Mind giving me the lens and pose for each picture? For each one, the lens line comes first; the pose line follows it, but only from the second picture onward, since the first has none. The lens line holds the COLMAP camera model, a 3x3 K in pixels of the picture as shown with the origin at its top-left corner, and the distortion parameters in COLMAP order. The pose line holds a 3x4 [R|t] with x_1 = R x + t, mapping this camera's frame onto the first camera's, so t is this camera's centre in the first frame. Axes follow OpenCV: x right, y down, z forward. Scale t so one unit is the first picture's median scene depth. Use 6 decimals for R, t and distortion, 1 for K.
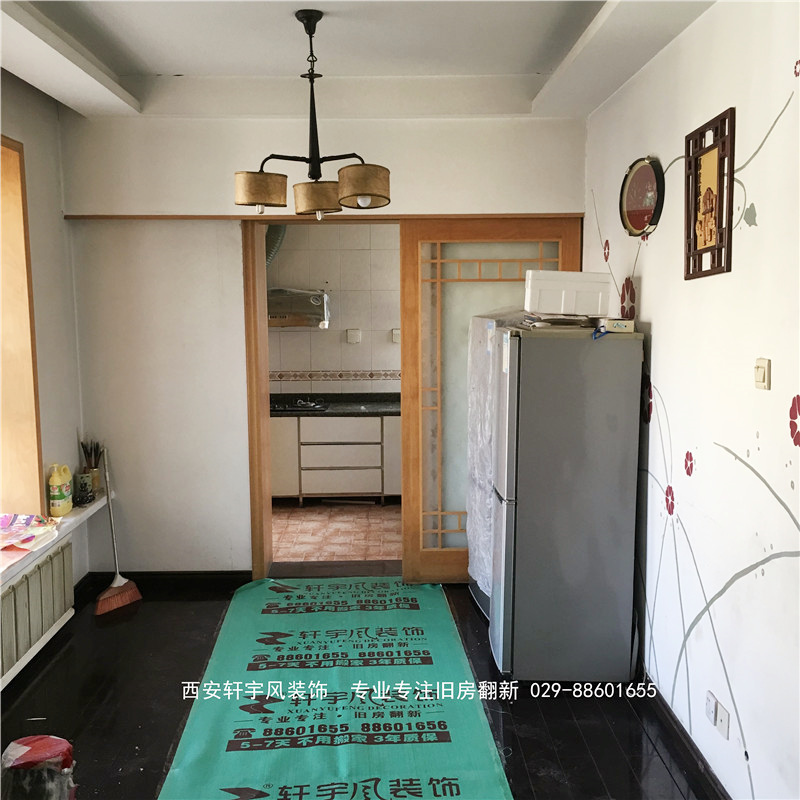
lens RADIAL K [[915.1, 0, 399.6], [0, 915.1, 399.5], [0, 0, 1]] dist [0.051046, 0.000000]
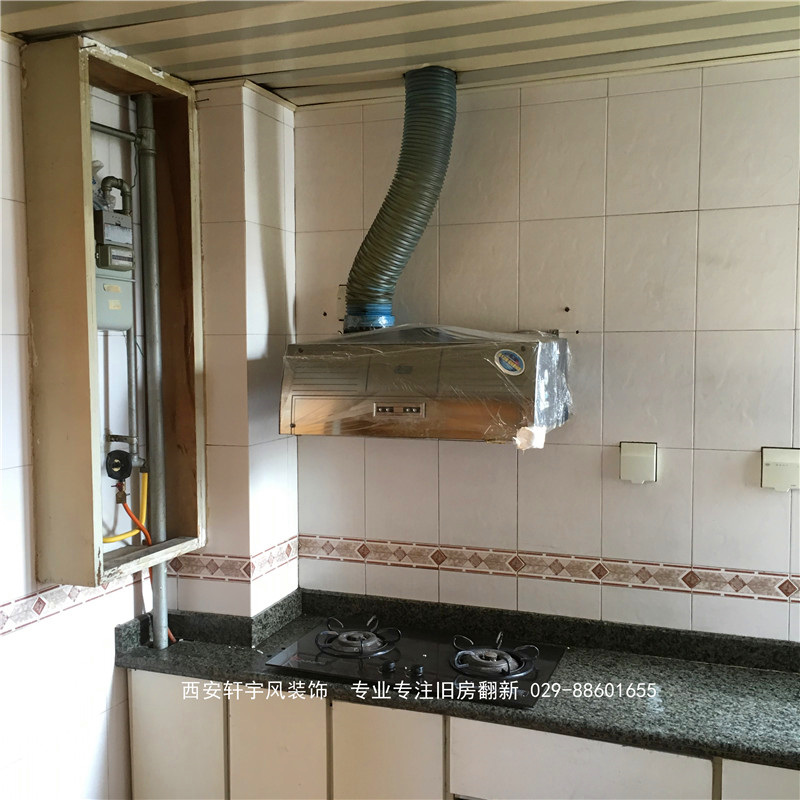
lens RADIAL K [[915.1, 0, 399.3], [0, 915.1, 397.8], [0, 0, 1]] dist [0.051046, 0.000000]
pose [[0.927801, 0.025821, -0.372180, -0.006077], [-0.045082, 0.998051, -0.043142, -0.078405], [0.370341, 0.056806, 0.927157, 0.675961]]
